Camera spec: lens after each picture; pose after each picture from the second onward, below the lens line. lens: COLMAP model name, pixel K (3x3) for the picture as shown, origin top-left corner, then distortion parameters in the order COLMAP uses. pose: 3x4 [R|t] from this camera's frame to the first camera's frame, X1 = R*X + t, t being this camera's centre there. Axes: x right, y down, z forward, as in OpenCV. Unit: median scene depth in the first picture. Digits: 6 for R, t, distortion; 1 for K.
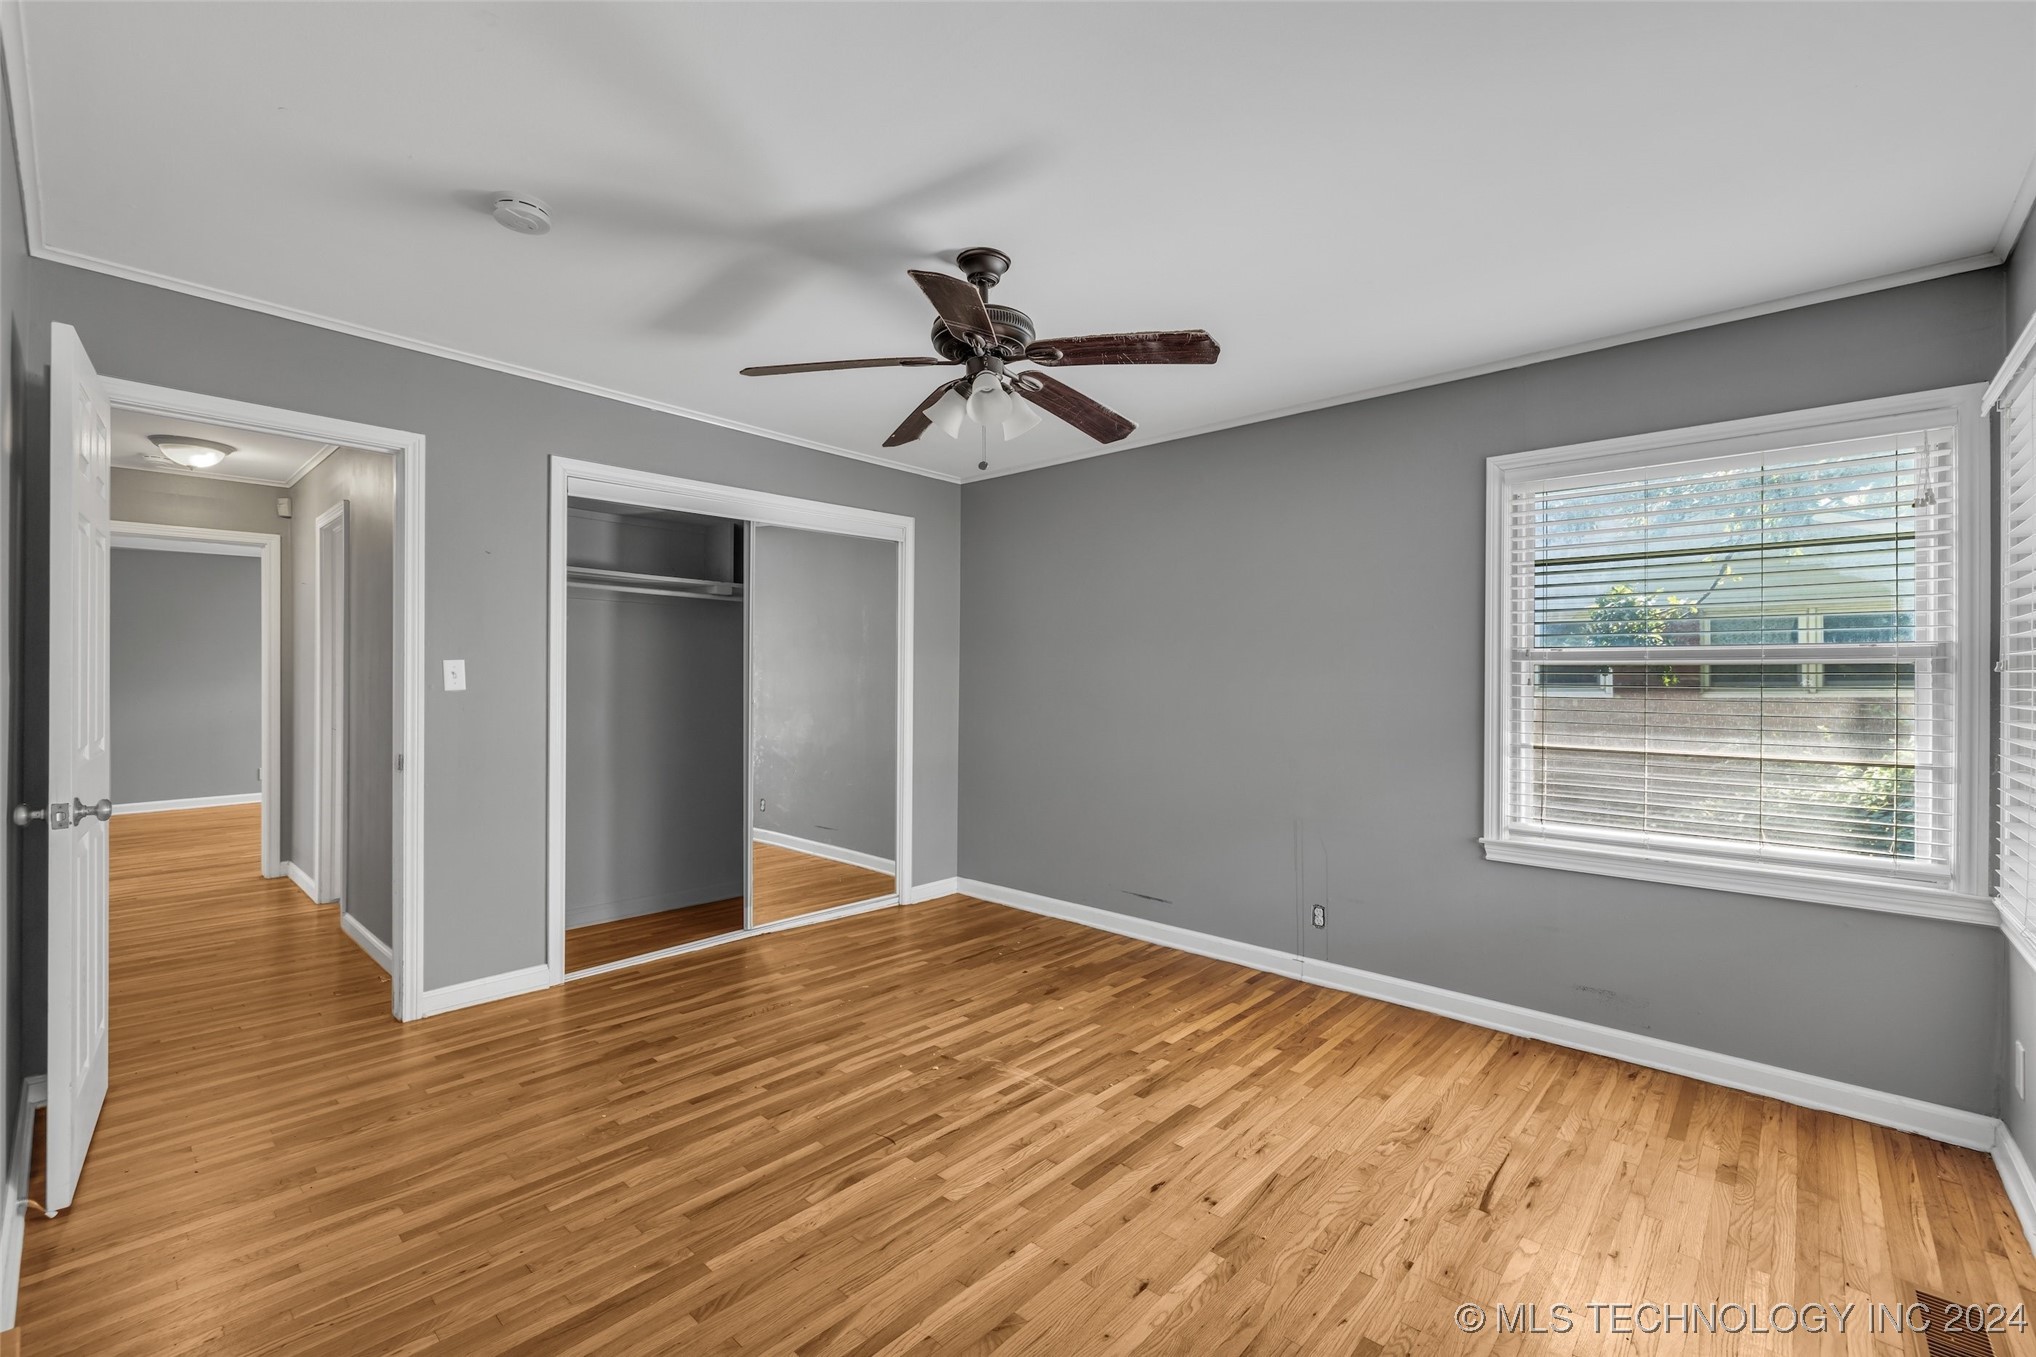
lens RADIAL K [[859.9, 0, 1027.6], [0, 859.9, 674.2], [0, 0, 1]] dist [-0.002929, 0.001660]
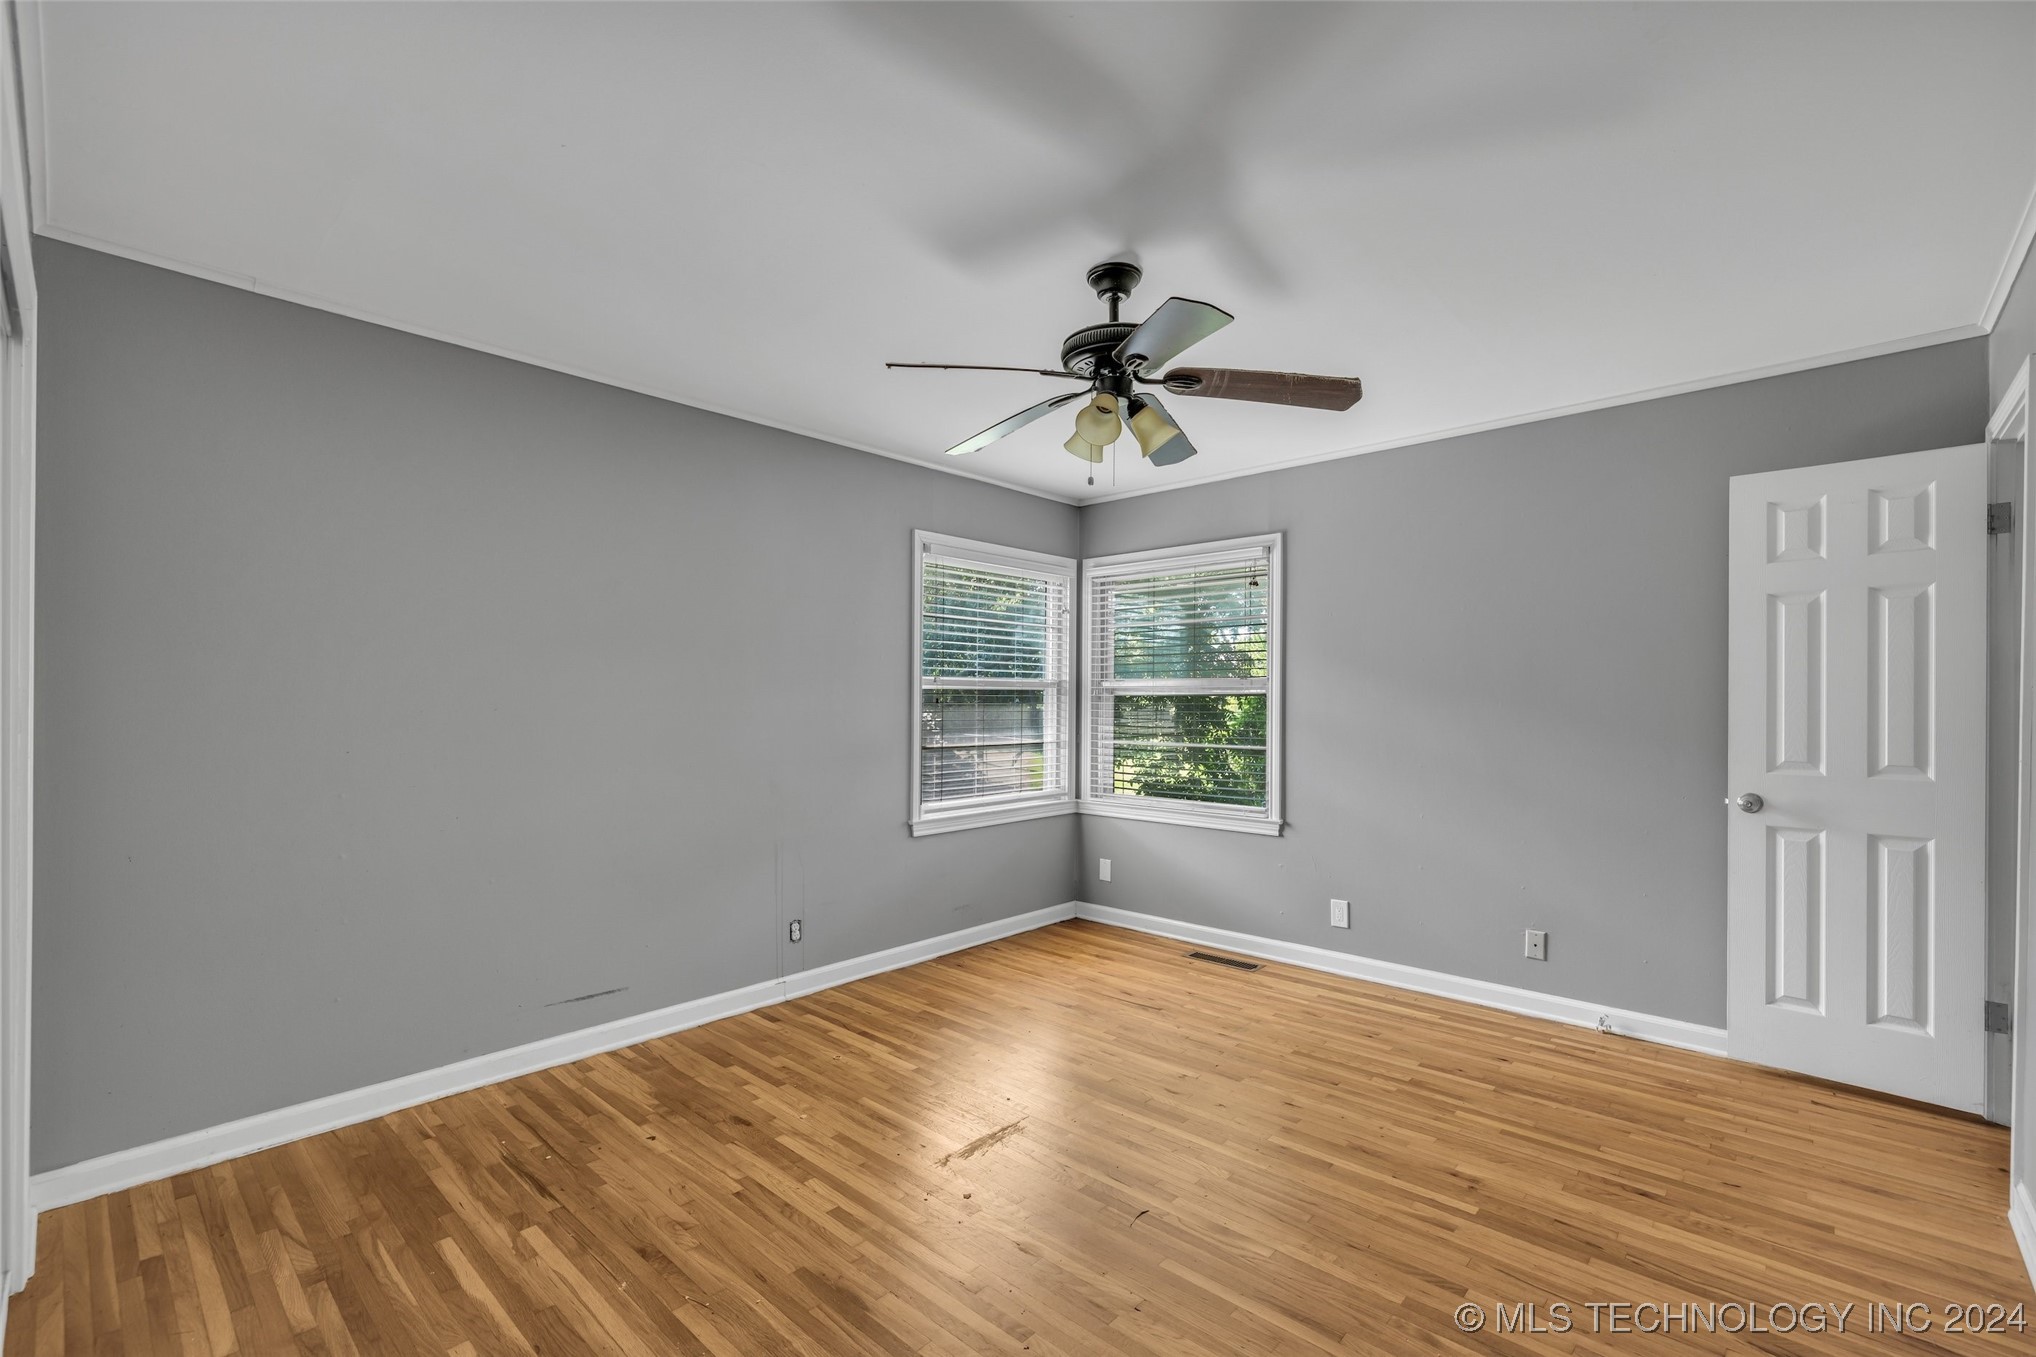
lens RADIAL K [[859.9, 0, 1038.6], [0, 859.9, 705.5], [0, 0, 1]] dist [-0.002929, 0.001660]
pose [[0.002998, -0.013768, 0.999901, -0.764455], [-0.011588, 0.999838, 0.013802, -0.004137], [-0.999928, -0.011628, 0.002838, 0.803202]]
